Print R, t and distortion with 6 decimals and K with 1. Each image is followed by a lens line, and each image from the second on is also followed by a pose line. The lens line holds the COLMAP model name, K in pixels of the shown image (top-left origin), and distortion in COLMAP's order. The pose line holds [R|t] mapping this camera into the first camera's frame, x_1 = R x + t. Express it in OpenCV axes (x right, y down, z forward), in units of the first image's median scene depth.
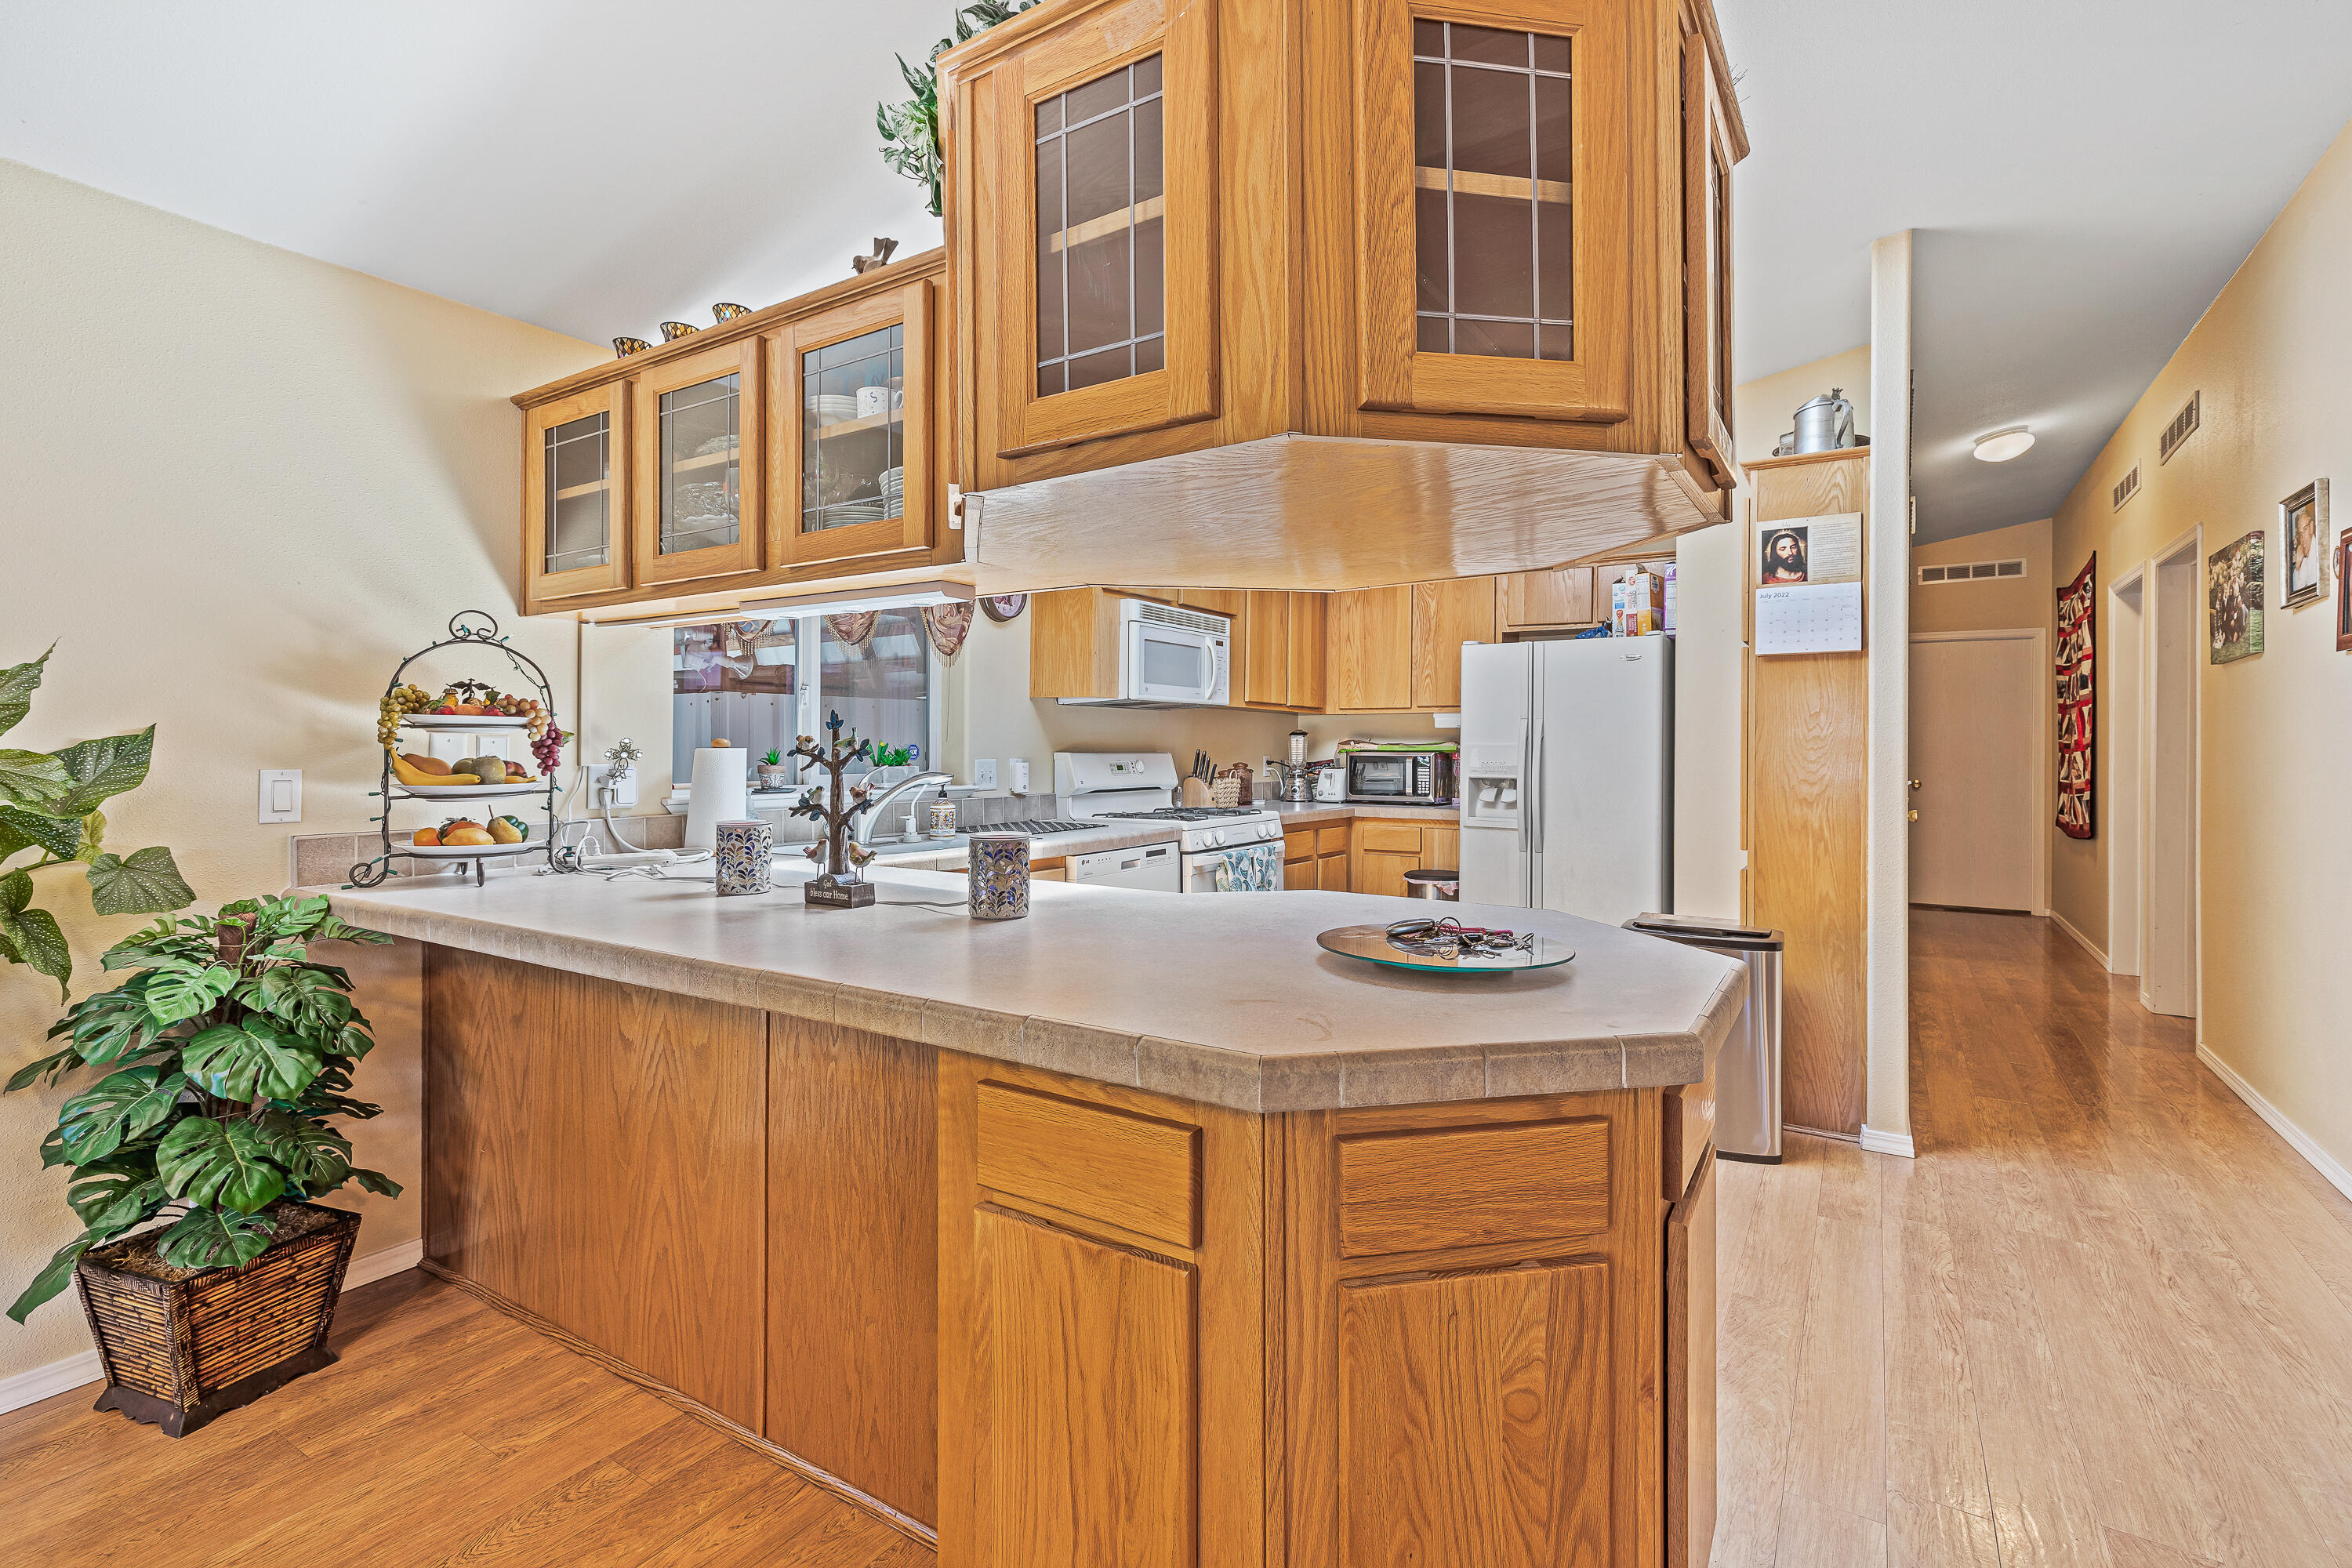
lens RADIAL K [[1081.9, 0, 1131.3], [0, 1081.9, 762.5], [0, 0, 1]] dist [0.004317, 0.000492]
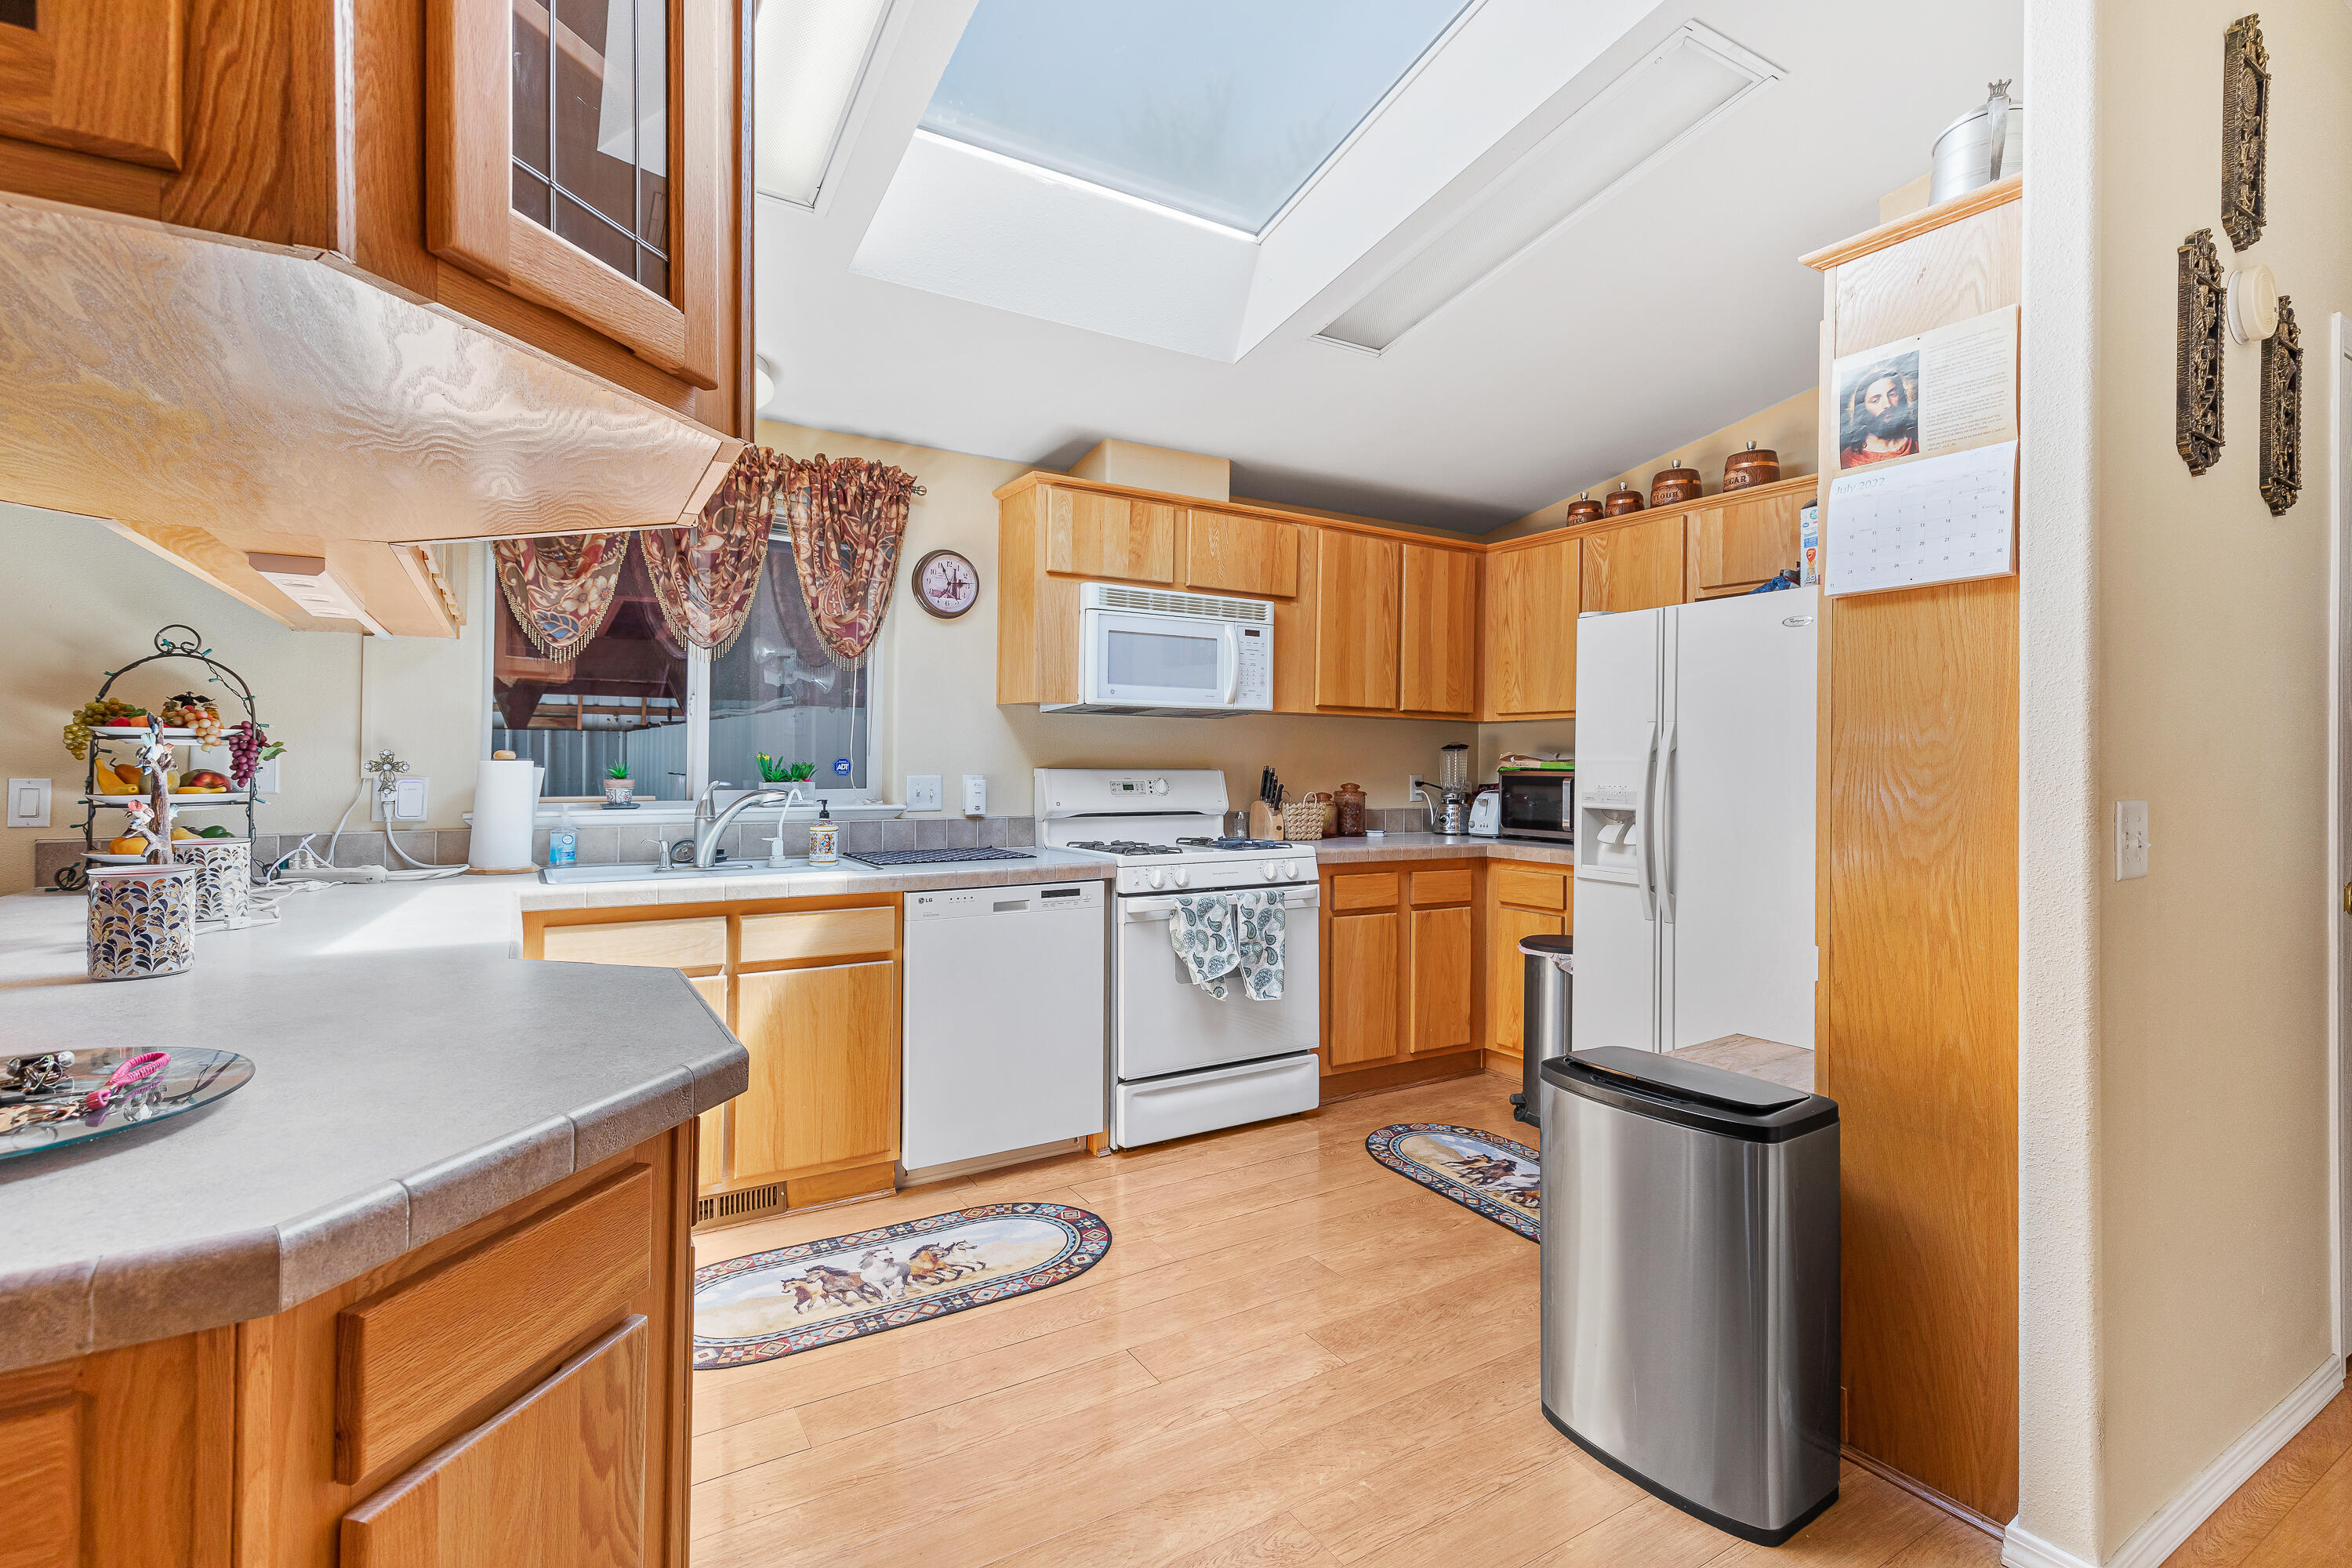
lens RADIAL K [[1081.9, 0, 1174.6], [0, 1081.9, 765.2], [0, 0, 1]] dist [0.004317, 0.000492]
pose [[0.903751, 0.003151, -0.428047, 0.409328], [-0.009663, 0.999868, -0.013042, -0.001962], [0.427949, 0.015922, 0.903663, 0.283907]]
